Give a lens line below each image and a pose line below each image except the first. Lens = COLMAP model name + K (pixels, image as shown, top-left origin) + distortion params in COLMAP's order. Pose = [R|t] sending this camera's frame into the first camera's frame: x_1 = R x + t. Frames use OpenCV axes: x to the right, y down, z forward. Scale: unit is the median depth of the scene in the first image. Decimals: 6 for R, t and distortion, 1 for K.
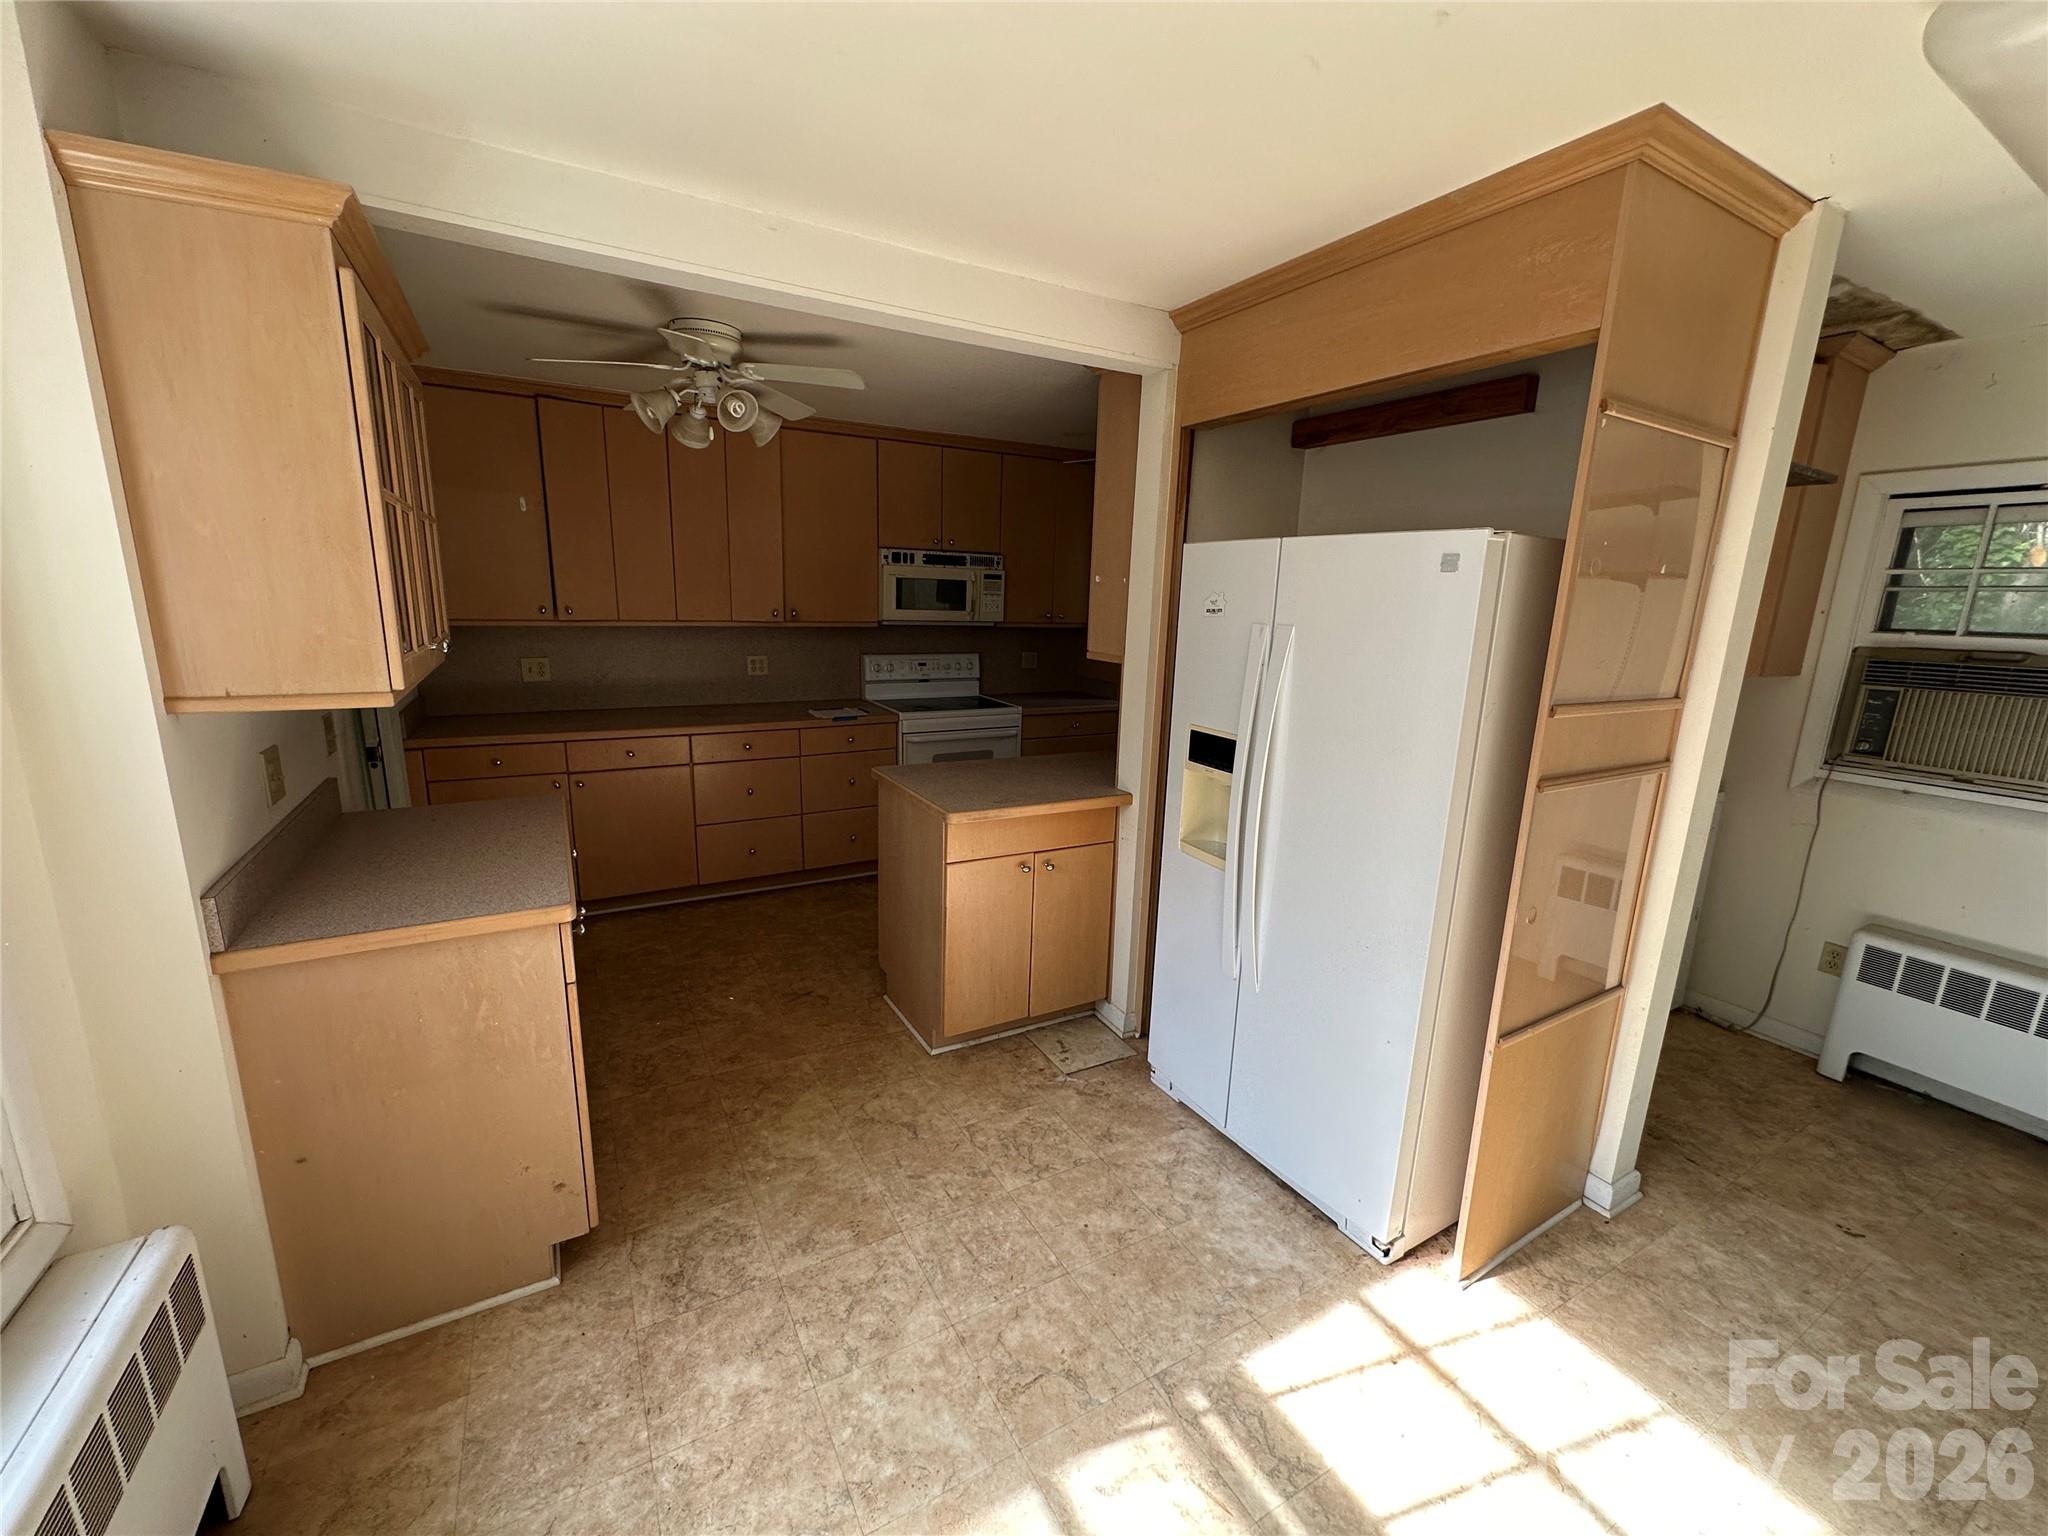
lens RADIAL K [[814.5, 0, 1019.7], [0, 814.5, 767.3], [0, 0, 1]] dist [0.001700, 0.000243]
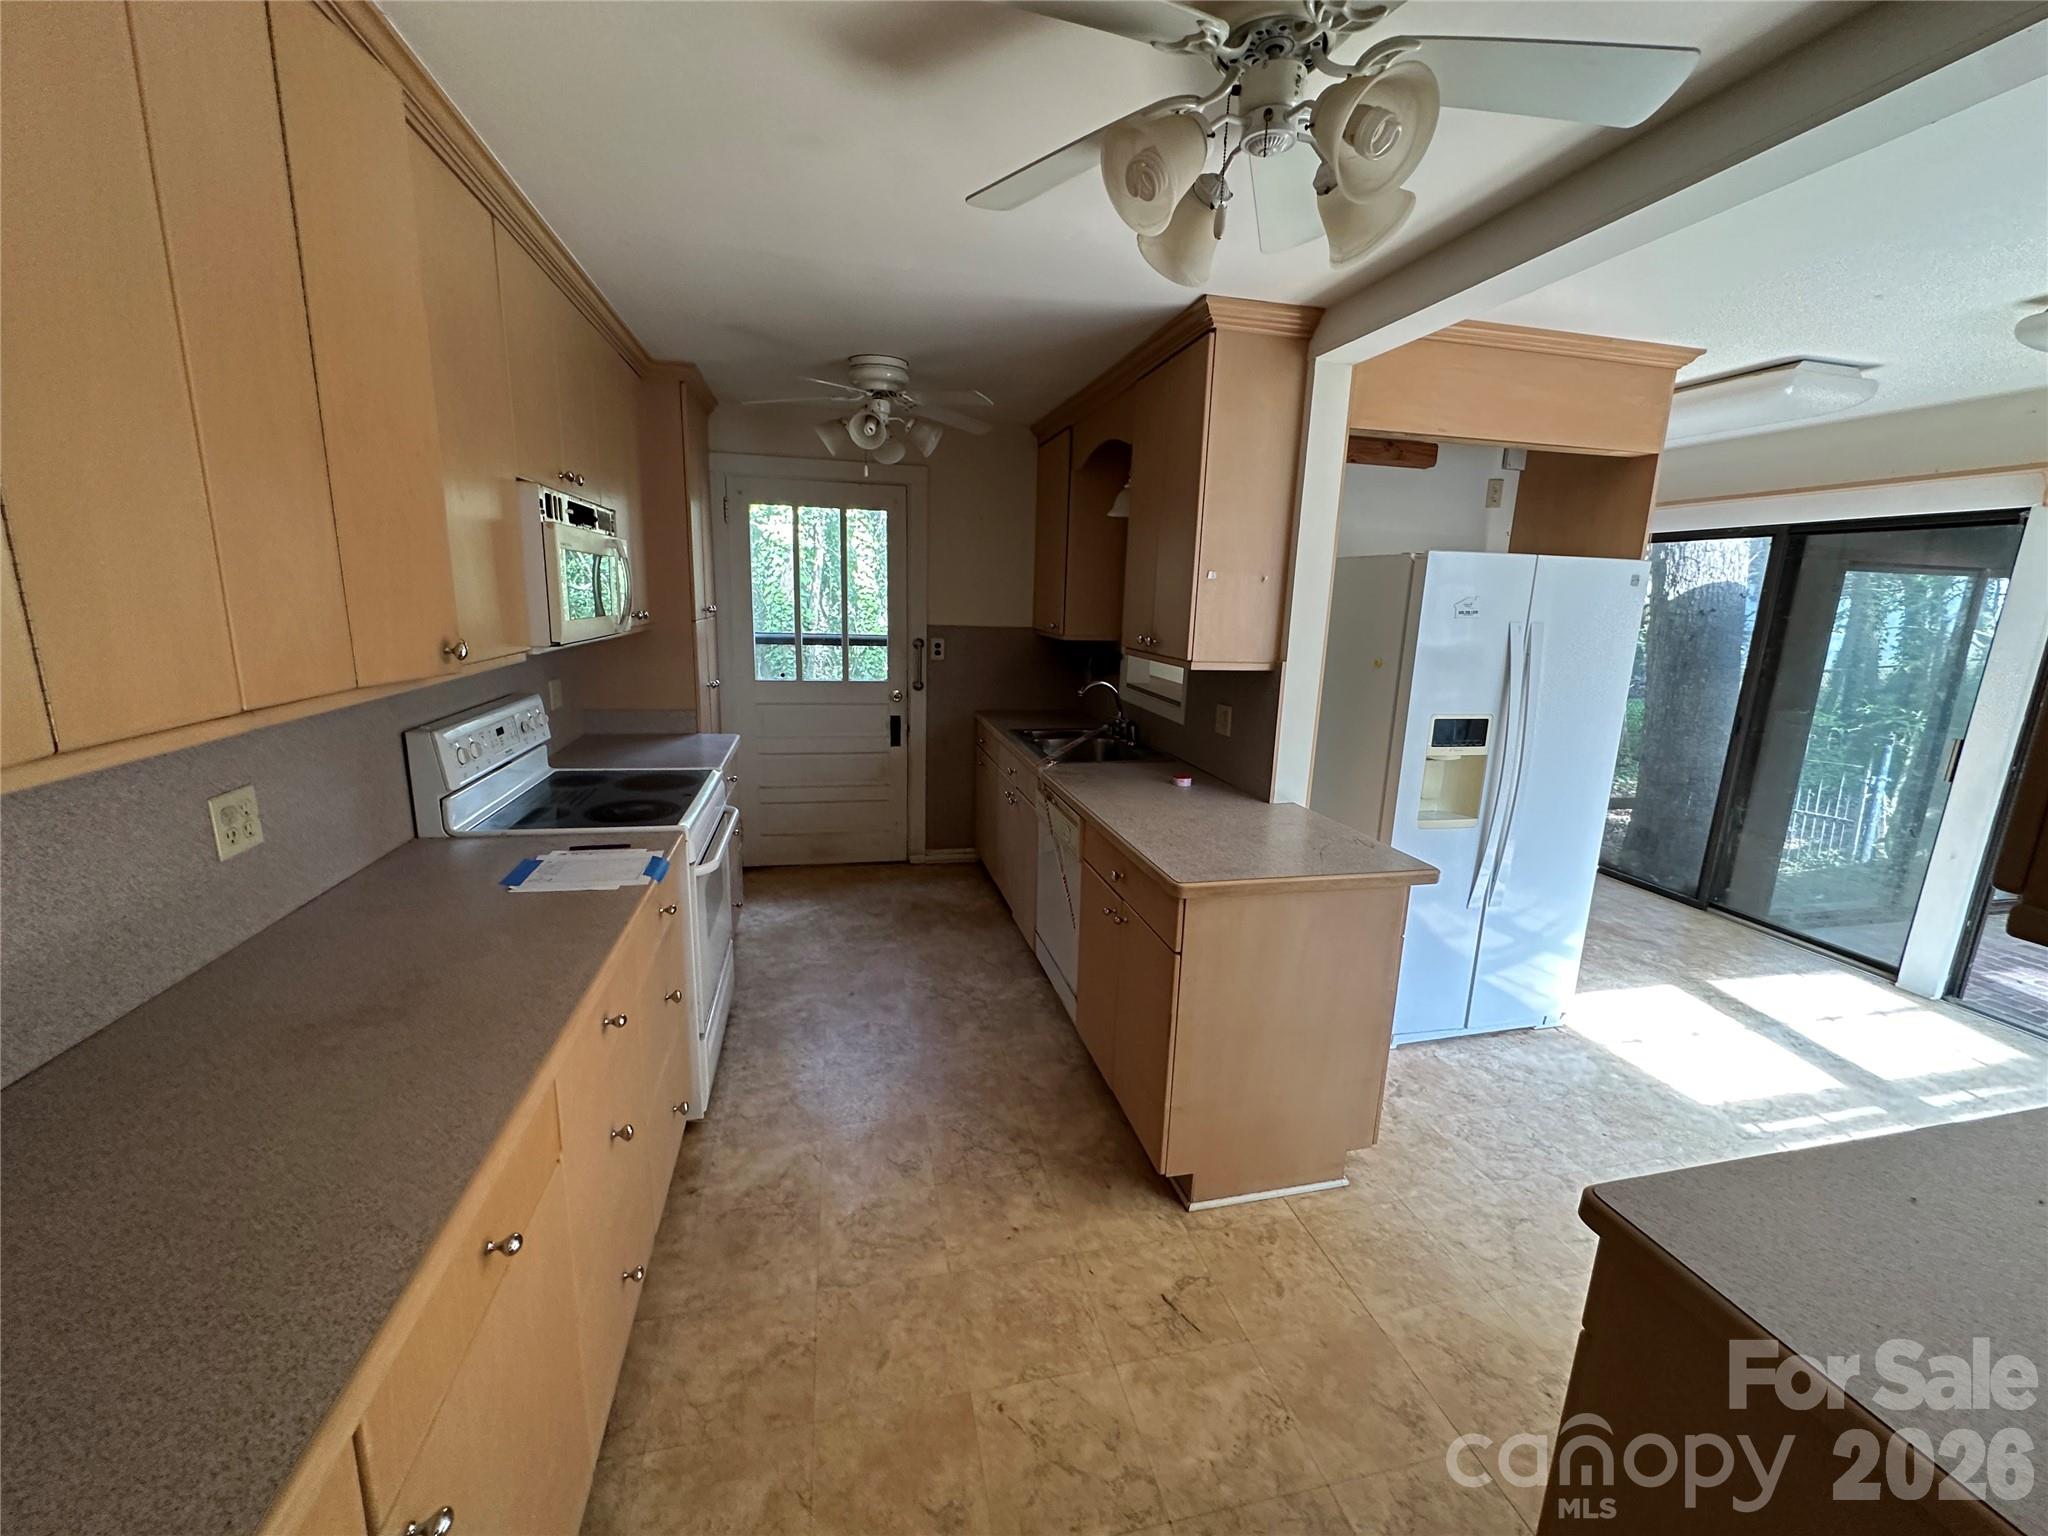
lens RADIAL K [[814.5, 0, 1019.7], [0, 814.5, 767.3], [0, 0, 1]] dist [0.001700, 0.000243]
pose [[0.288170, -0.222484, 0.931375, -1.183544], [0.181428, 0.967703, 0.175028, -0.329829], [-0.940235, 0.118540, 0.319228, 1.391137]]
